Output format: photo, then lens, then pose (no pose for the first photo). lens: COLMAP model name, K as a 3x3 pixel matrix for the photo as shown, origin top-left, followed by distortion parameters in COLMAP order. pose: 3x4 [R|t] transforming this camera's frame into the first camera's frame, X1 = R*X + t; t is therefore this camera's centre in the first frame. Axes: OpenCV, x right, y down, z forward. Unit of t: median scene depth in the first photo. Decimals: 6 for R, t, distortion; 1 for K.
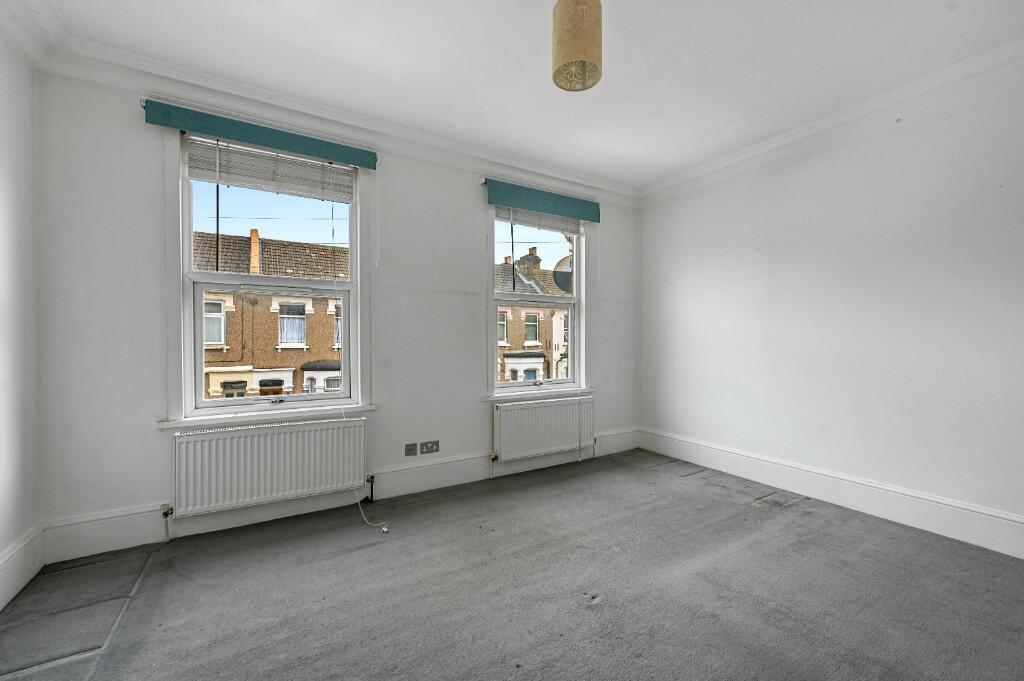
lens RADIAL K [[417.9, 0, 514.2], [0, 417.9, 341.3], [0, 0, 1]] dist [-0.008171, -0.000025]
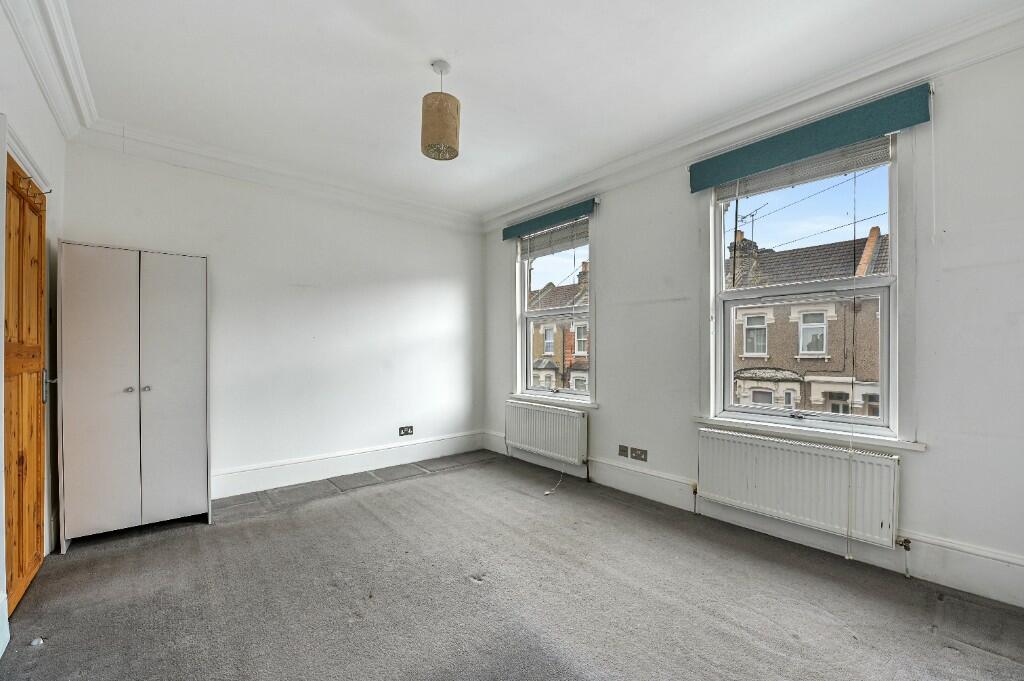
lens RADIAL K [[417.9, 0, 516.7], [0, 417.9, 347.7], [0, 0, 1]] dist [-0.008171, -0.000025]
pose [[0.157316, -0.004989, -0.987536, 0.755584], [-0.001910, 0.999984, -0.005356, -0.004887], [0.987546, 0.002729, 0.157304, 0.523673]]
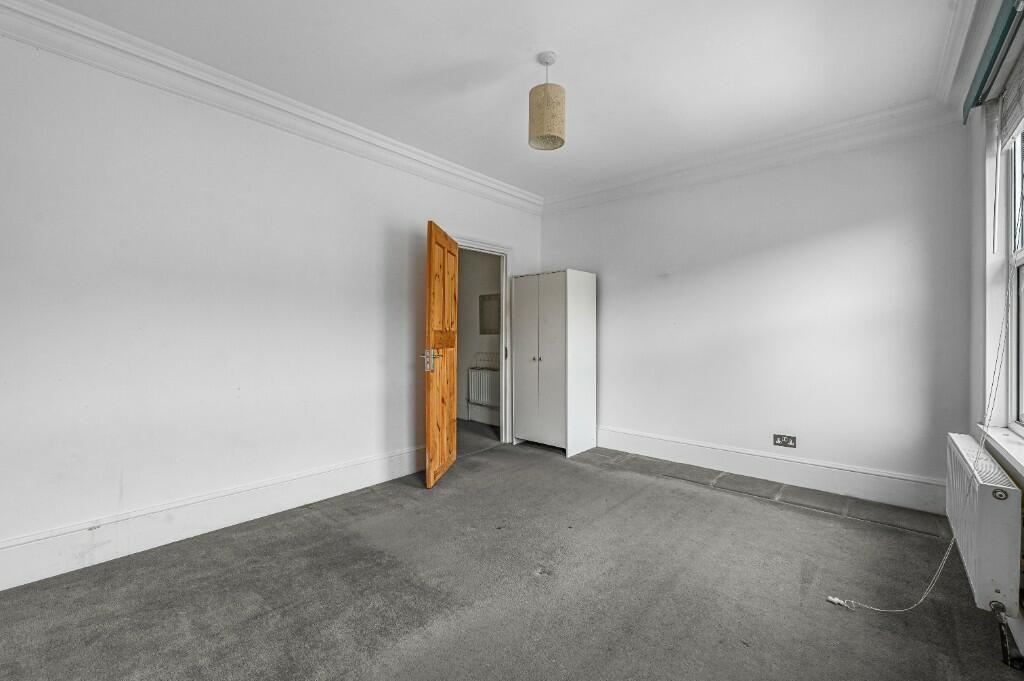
lens RADIAL K [[417.9, 0, 514.9], [0, 417.9, 338.5], [0, 0, 1]] dist [-0.008171, -0.000025]
pose [[-0.952540, -0.000823, -0.304414, 0.333077], [-0.003763, 0.999952, 0.009069, -0.004308], [0.304392, 0.009784, -0.952497, 1.140897]]
